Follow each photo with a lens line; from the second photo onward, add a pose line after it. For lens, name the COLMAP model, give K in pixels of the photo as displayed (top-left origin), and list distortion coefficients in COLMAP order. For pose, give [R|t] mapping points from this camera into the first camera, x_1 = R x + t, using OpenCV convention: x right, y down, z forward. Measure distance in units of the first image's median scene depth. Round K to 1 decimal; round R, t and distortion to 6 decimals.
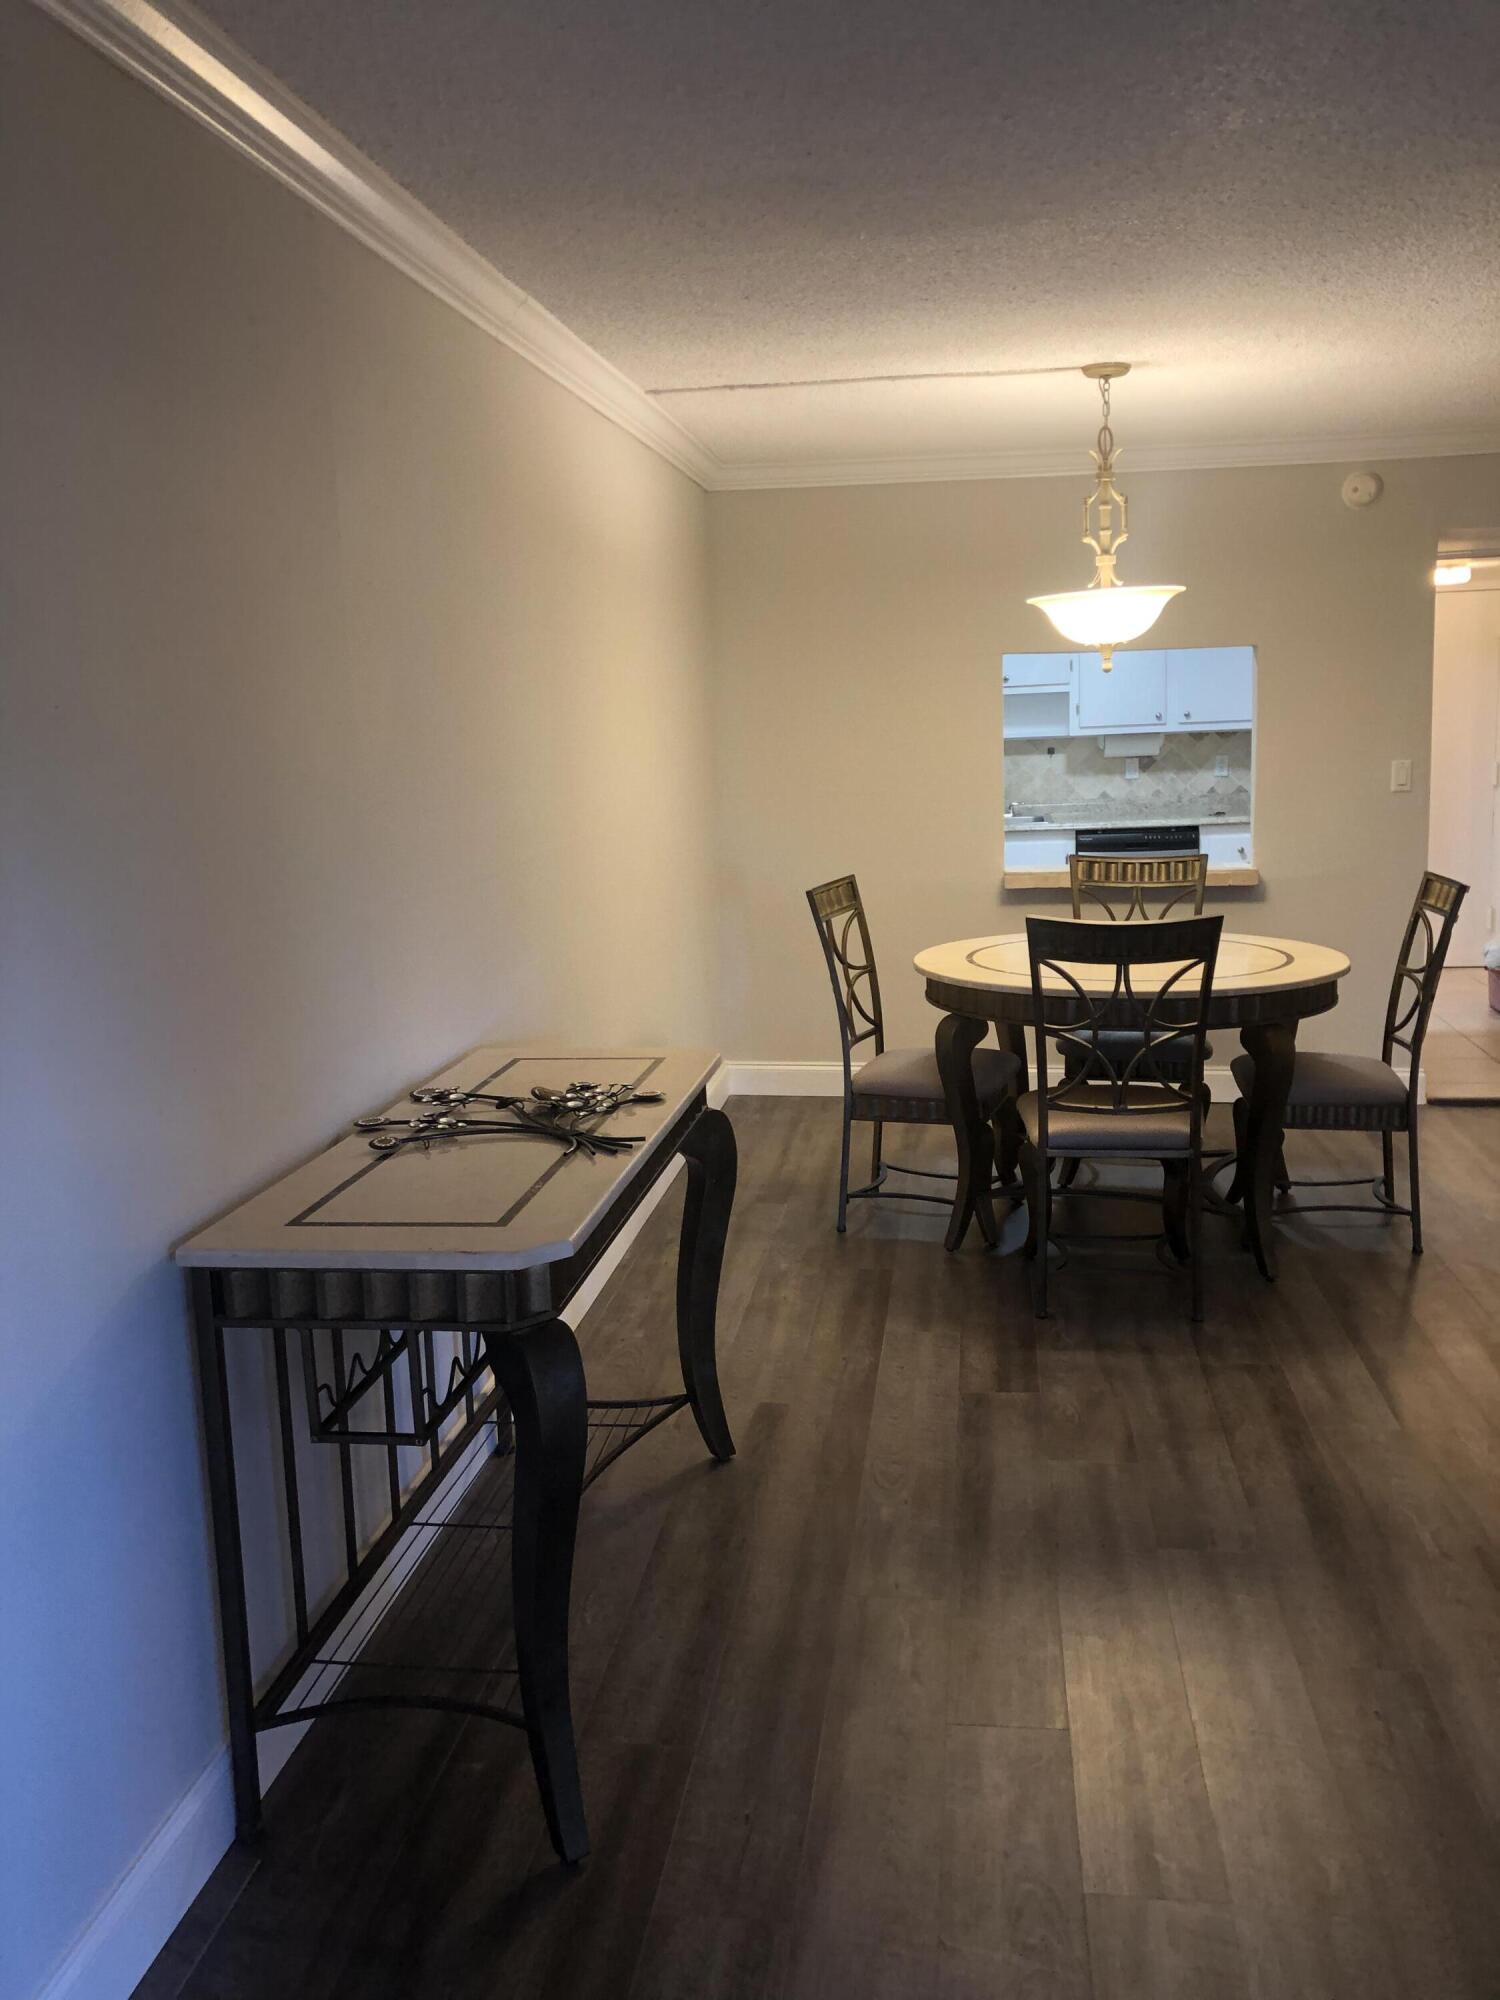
lens RADIAL K [[1624.3, 0, 746.0], [0, 1624.3, 1003.0], [0, 0, 1]] dist [0.065419, -0.072135]
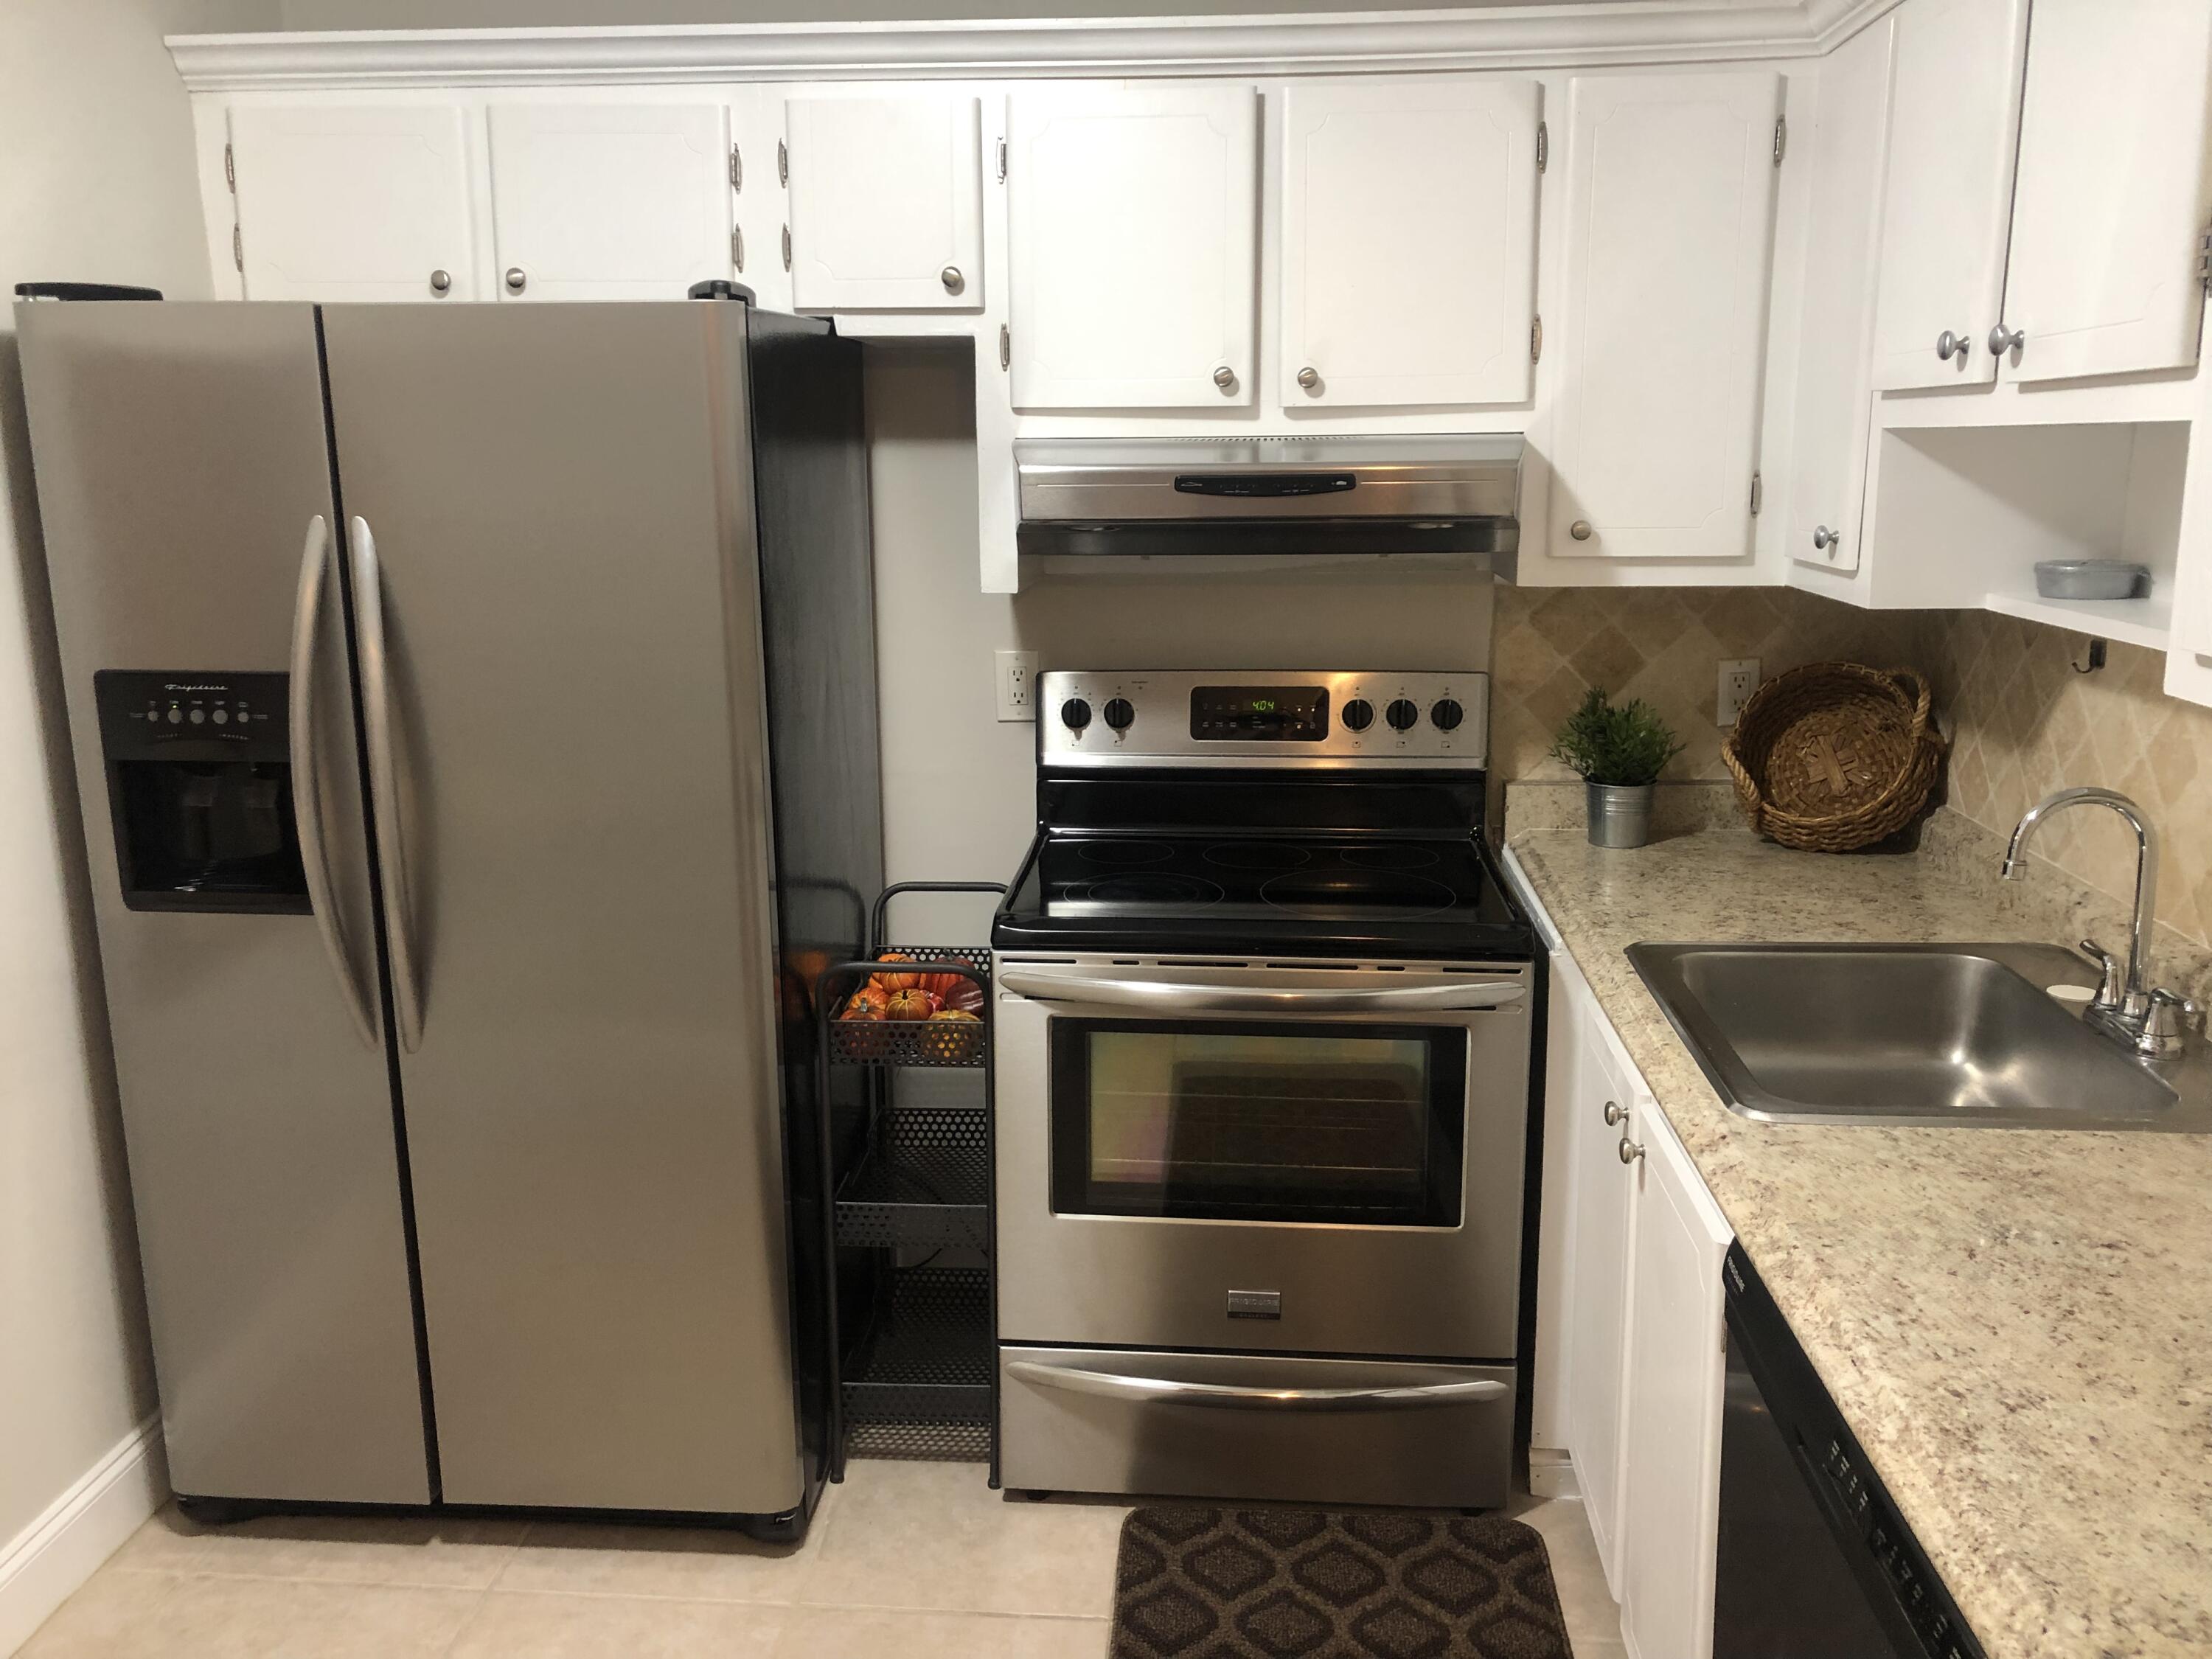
lens RADIAL K [[1785.5, 0, 1136.8], [0, 1785.5, 829.5], [0, 0, 1]] dist [0.004586, -0.010236]
pose [[0.069815, 0.242355, -0.967672, 0.360338], [-0.168284, 0.958998, 0.228042, -0.169920], [0.983263, 0.146923, 0.107736, 0.860504]]
